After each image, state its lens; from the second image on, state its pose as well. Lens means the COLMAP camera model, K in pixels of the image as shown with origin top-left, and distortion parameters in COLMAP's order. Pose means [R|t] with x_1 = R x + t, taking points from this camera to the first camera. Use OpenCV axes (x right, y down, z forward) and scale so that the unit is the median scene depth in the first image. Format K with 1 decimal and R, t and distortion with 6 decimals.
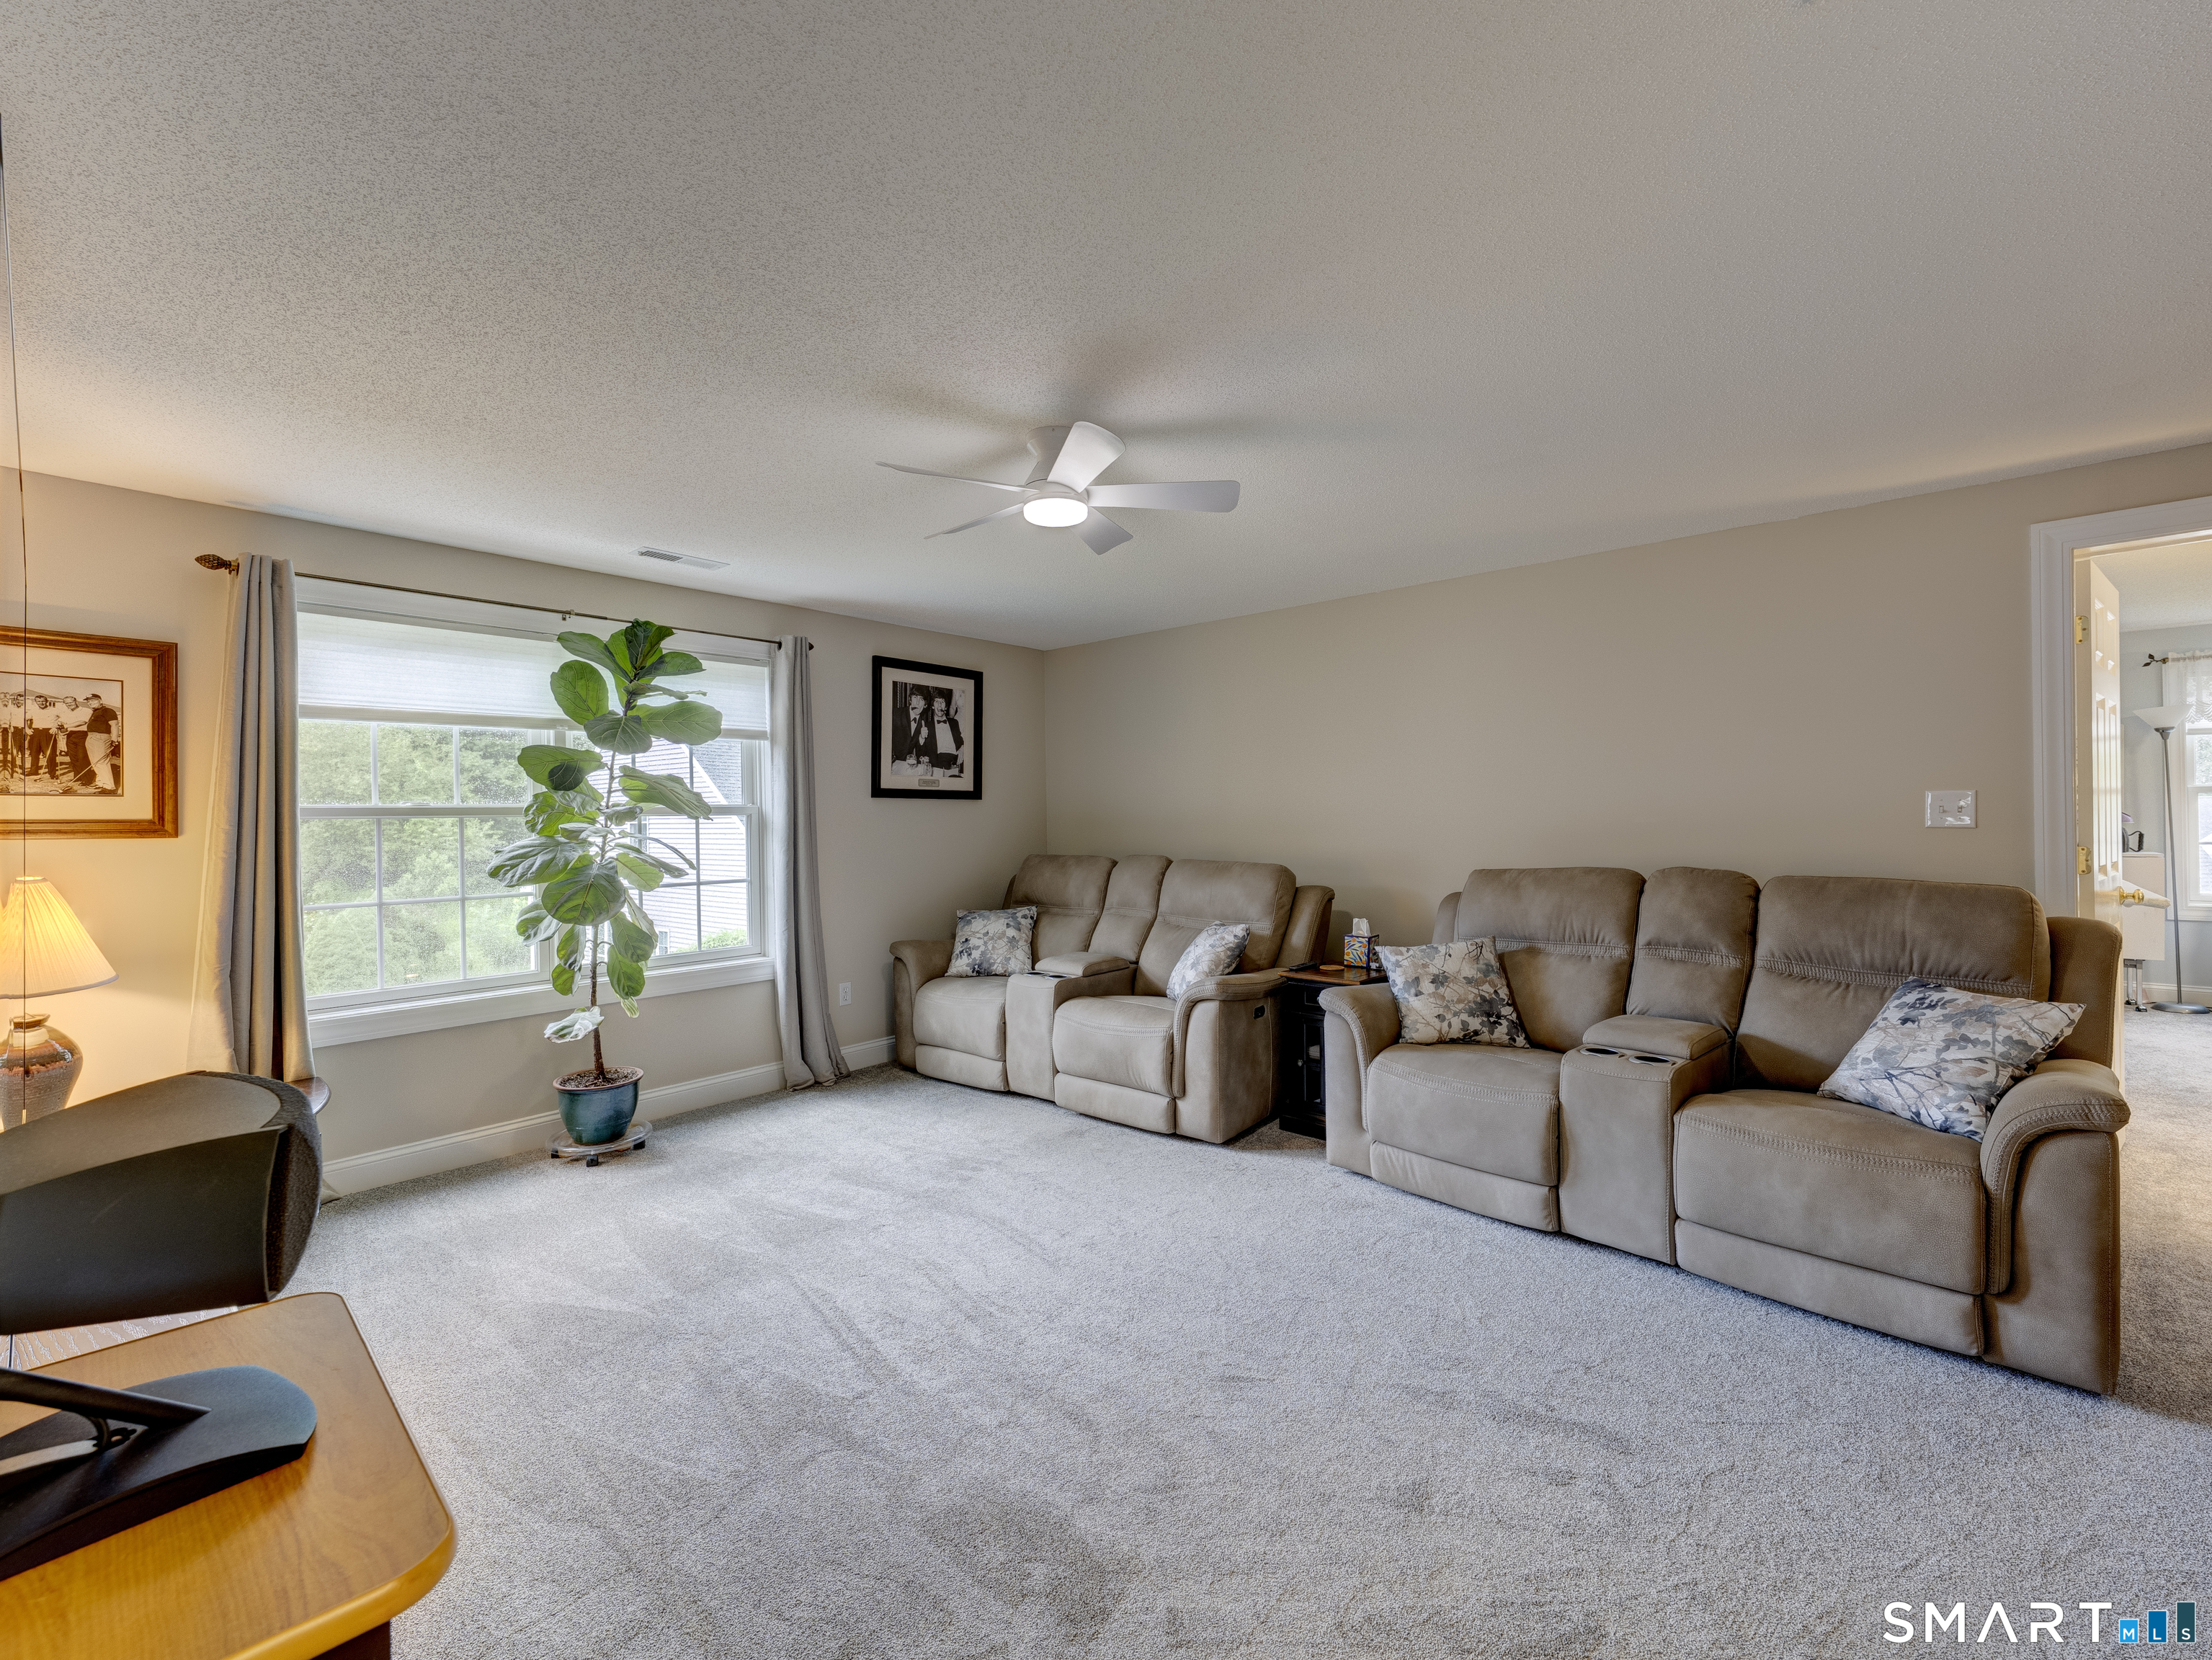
lens RADIAL K [[905.1, 0, 1111.8], [0, 905.1, 822.3], [0, 0, 1]] dist [-0.009186, 0.000917]
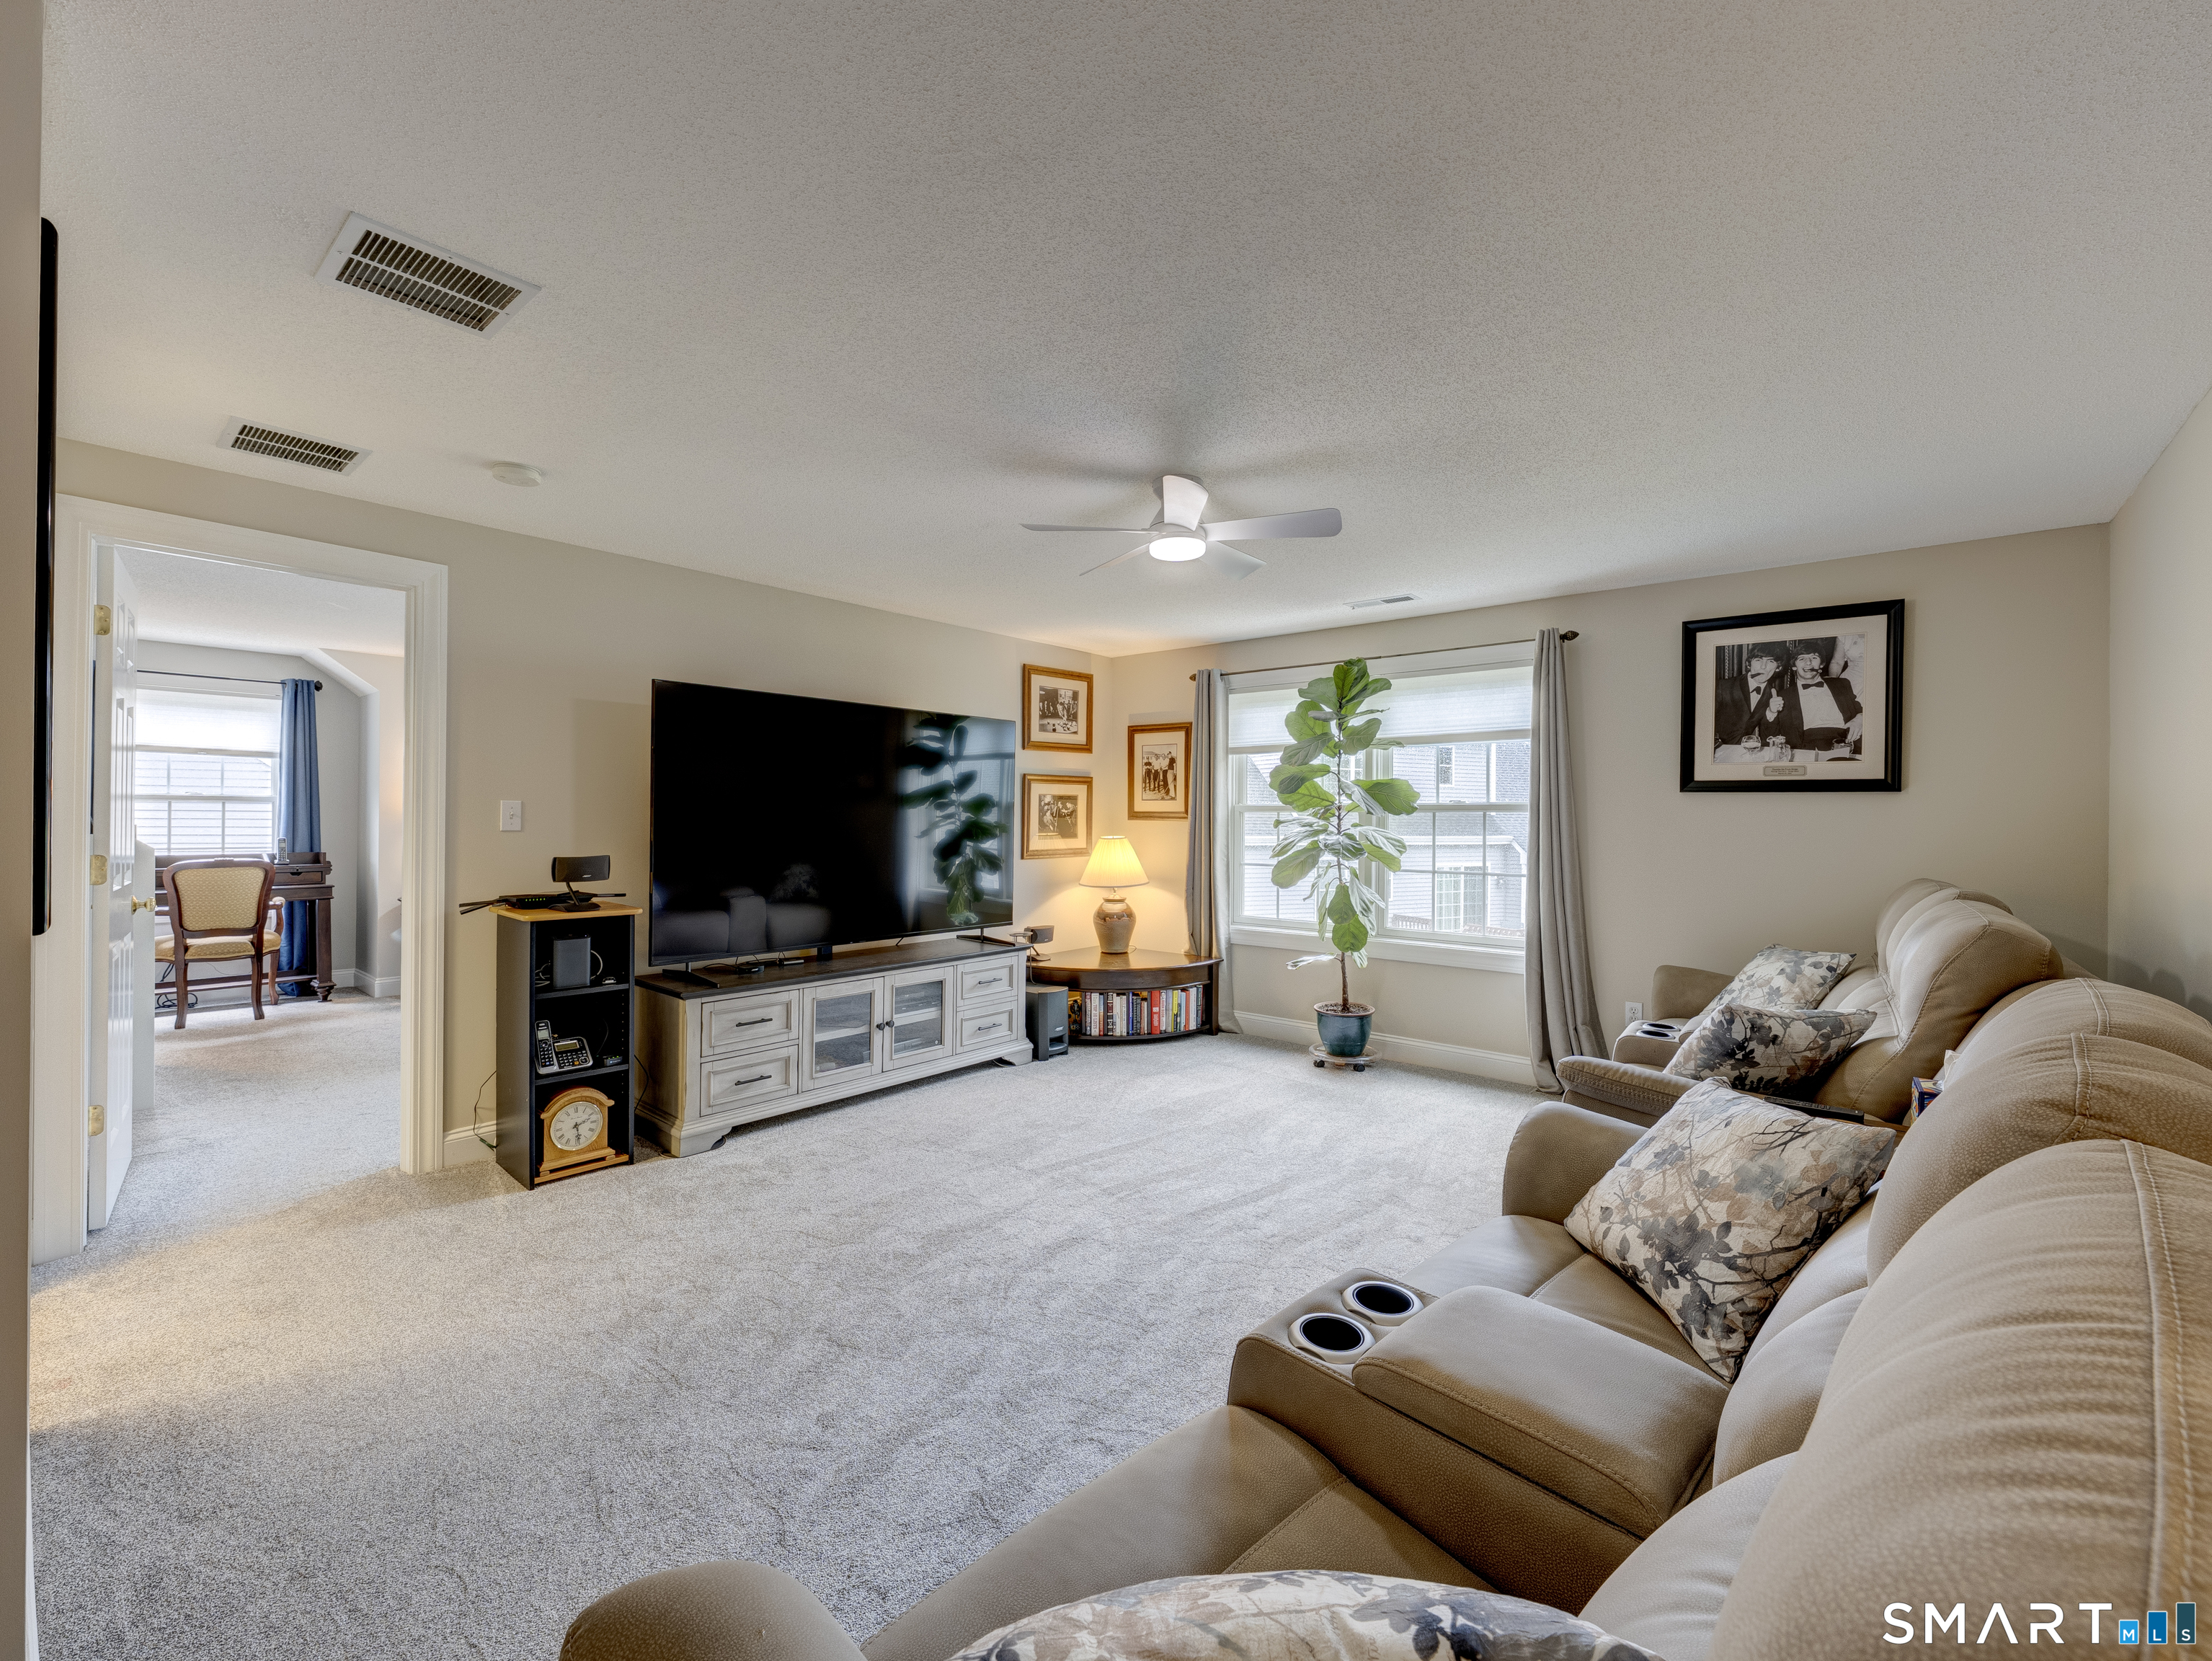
lens RADIAL K [[905.3, 0, 1111.8], [0, 905.3, 822.8], [0, 0, 1]] dist [-0.009186, 0.000917]
pose [[0.044814, 0.020303, -0.998789, 0.743237], [-0.011303, 0.999740, 0.019816, -0.013217], [0.998931, 0.010402, 0.045032, 0.594050]]
